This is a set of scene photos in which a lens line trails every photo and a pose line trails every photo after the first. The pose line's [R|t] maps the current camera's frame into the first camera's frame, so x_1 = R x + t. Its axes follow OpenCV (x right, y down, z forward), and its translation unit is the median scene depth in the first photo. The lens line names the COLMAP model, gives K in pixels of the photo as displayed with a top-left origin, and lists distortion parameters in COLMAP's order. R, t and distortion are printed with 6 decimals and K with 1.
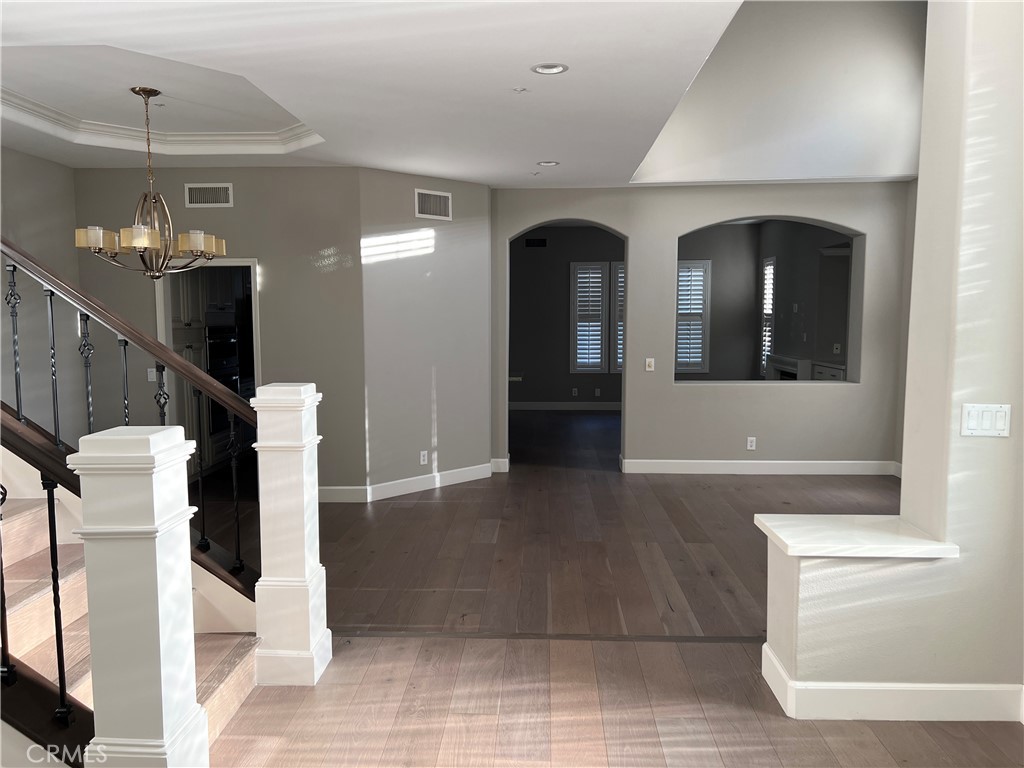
lens RADIAL K [[770.6, 0, 516.6], [0, 770.6, 378.8], [0, 0, 1]] dist [0.049828, -0.051829]
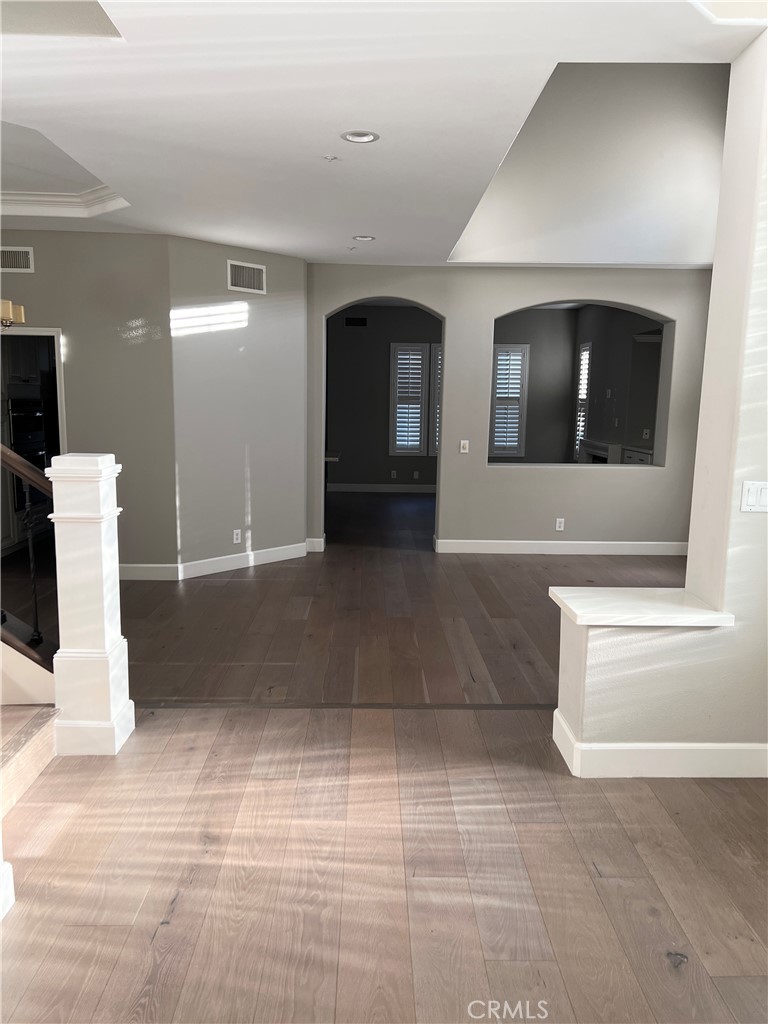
lens RADIAL K [[770.6, 0, 394.8], [0, 770.6, 508.6], [0, 0, 1]] dist [0.049828, -0.051829]
pose [[0.997344, 0.009847, 0.072165, 0.016671], [-0.014155, 0.998132, 0.059434, 0.007688], [-0.071445, -0.060298, 0.995620, -0.005991]]
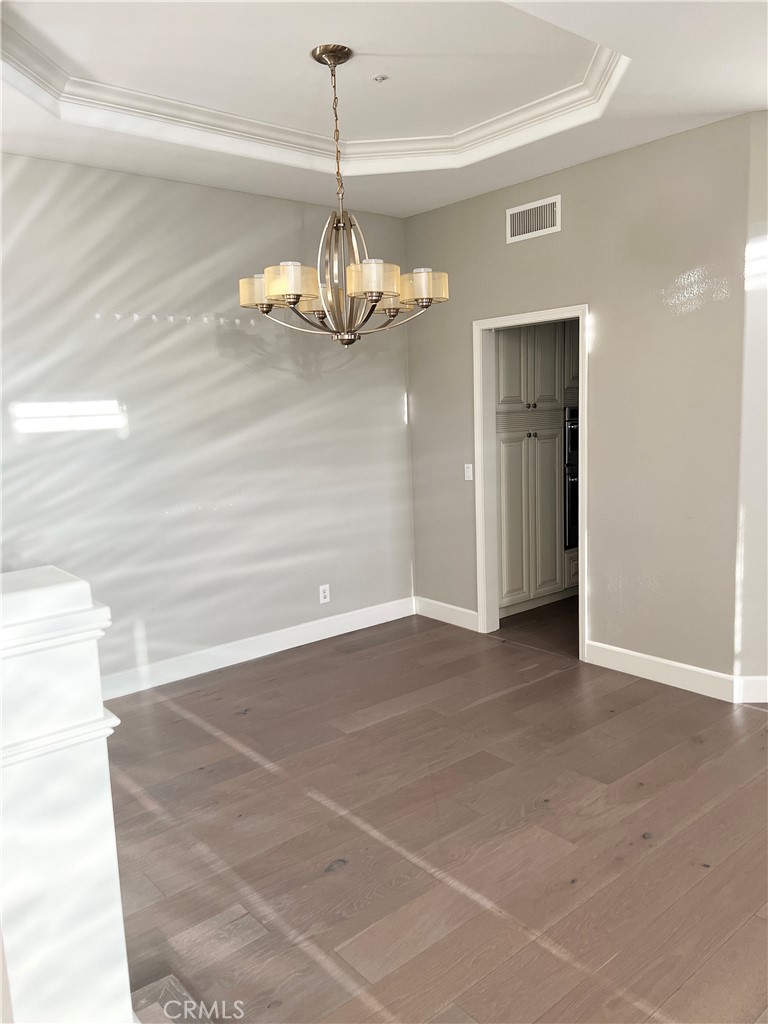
lens RADIAL K [[786.7, 0, 385.4], [0, 786.7, 517.3], [0, 0, 1]] dist [0.034603, -0.002188]
pose [[0.684971, 0.082130, -0.723927, 0.076444], [-0.024054, 0.995634, 0.090196, -0.042876], [0.728173, -0.044368, 0.683955, 0.577483]]
